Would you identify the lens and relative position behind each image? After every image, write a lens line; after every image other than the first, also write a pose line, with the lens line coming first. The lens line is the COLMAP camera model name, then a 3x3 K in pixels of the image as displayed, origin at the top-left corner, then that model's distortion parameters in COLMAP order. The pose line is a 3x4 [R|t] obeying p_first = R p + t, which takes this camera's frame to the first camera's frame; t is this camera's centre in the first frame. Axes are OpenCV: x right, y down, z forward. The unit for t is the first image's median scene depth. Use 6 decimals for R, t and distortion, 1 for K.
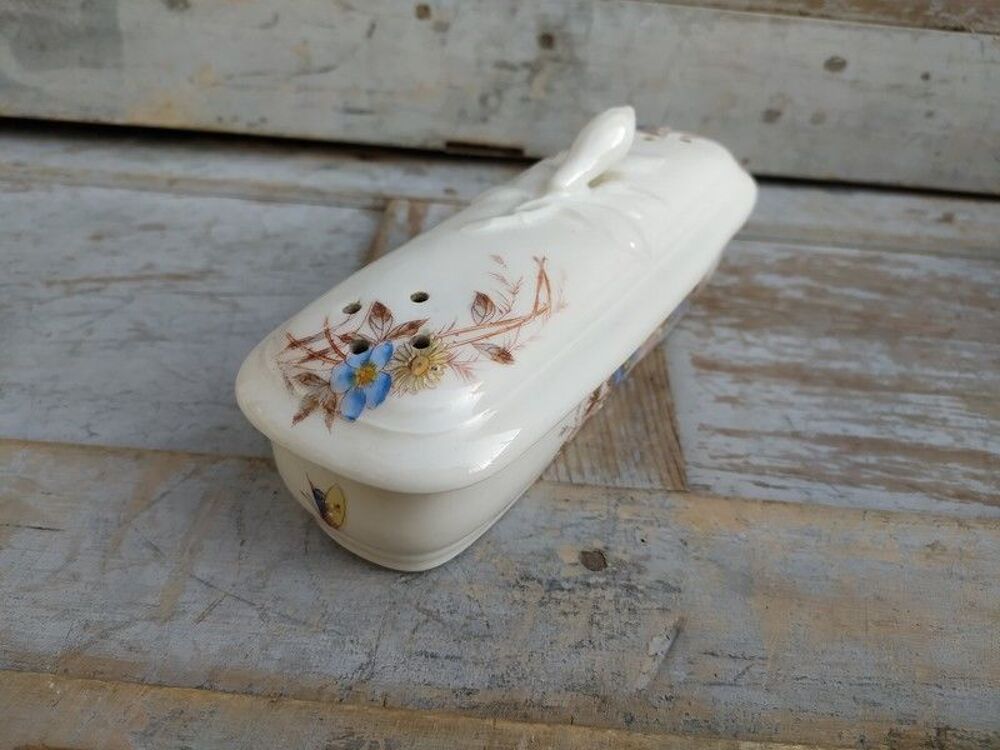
lens RADIAL K [[782.9, 0, 494.7], [0, 782.9, 380.8], [0, 0, 1]] dist [0.023957, -0.067725]
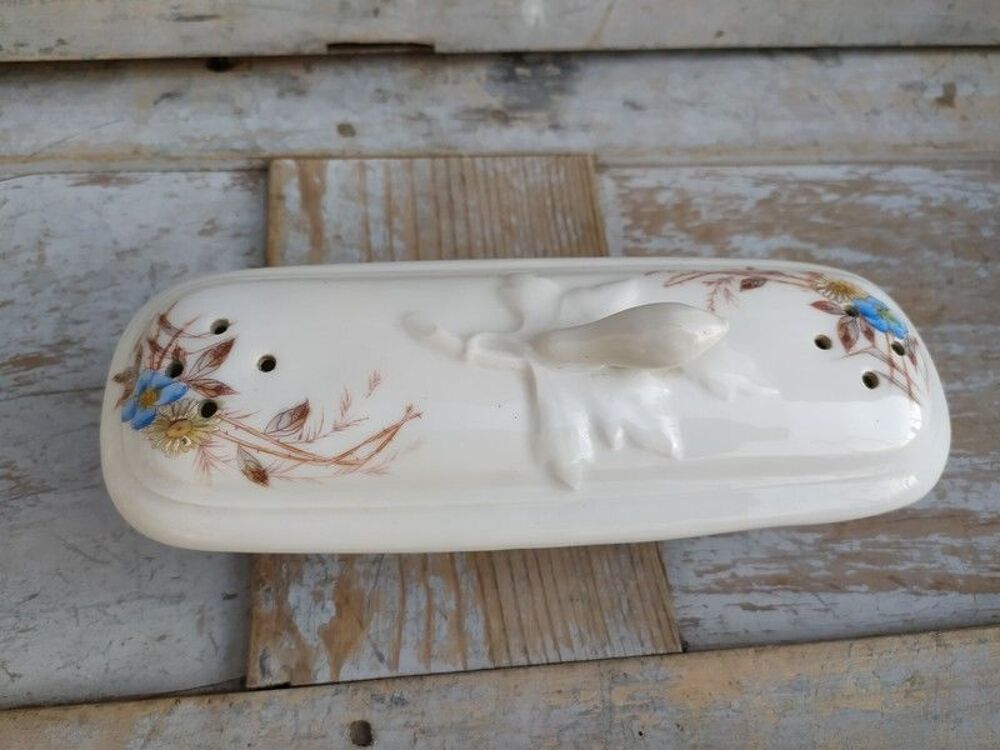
lens RADIAL K [[782.9, 0, 501.2], [0, 782.9, 364.7], [0, 0, 1]] dist [0.023957, -0.067725]
pose [[0.987168, -0.130285, 0.092336, -0.013437], [0.073109, 0.882804, 0.464017, -0.598266], [-0.141969, -0.451312, 0.881001, 0.318998]]
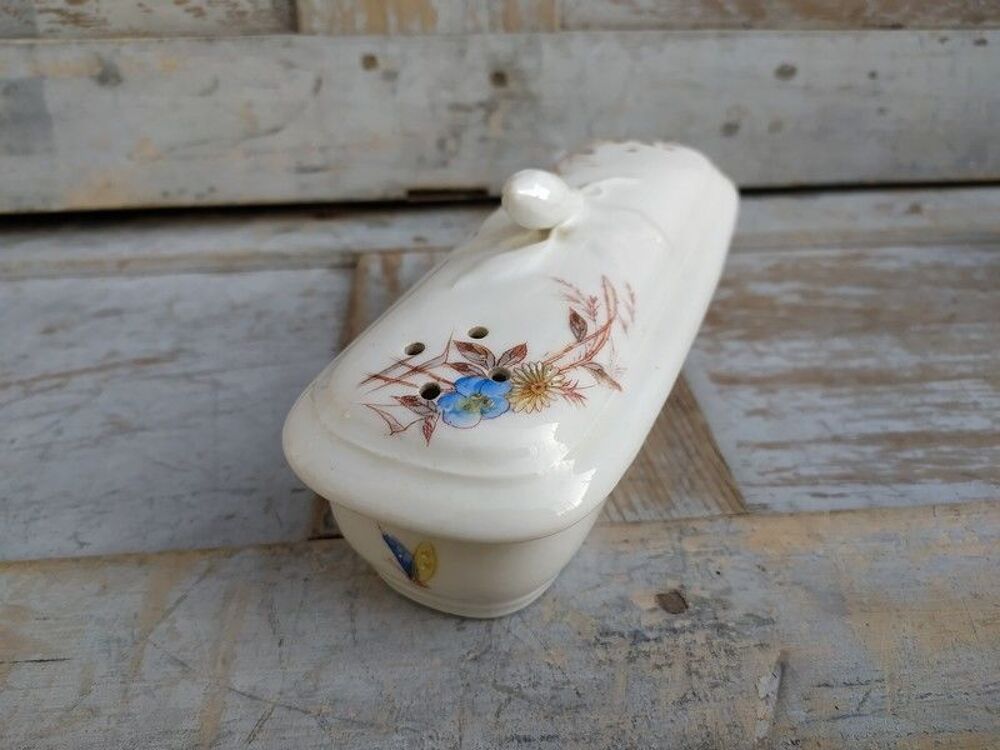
lens RADIAL K [[793.5, 0, 494.4], [0, 793.5, 374.9], [0, 0, 1]] dist [0.015245, -0.069946]
pose [[0.988717, -0.128186, 0.077510, -0.098966], [0.133750, 0.988437, -0.071434, 0.005329], [-0.067457, 0.080995, 0.994429, 0.066233]]
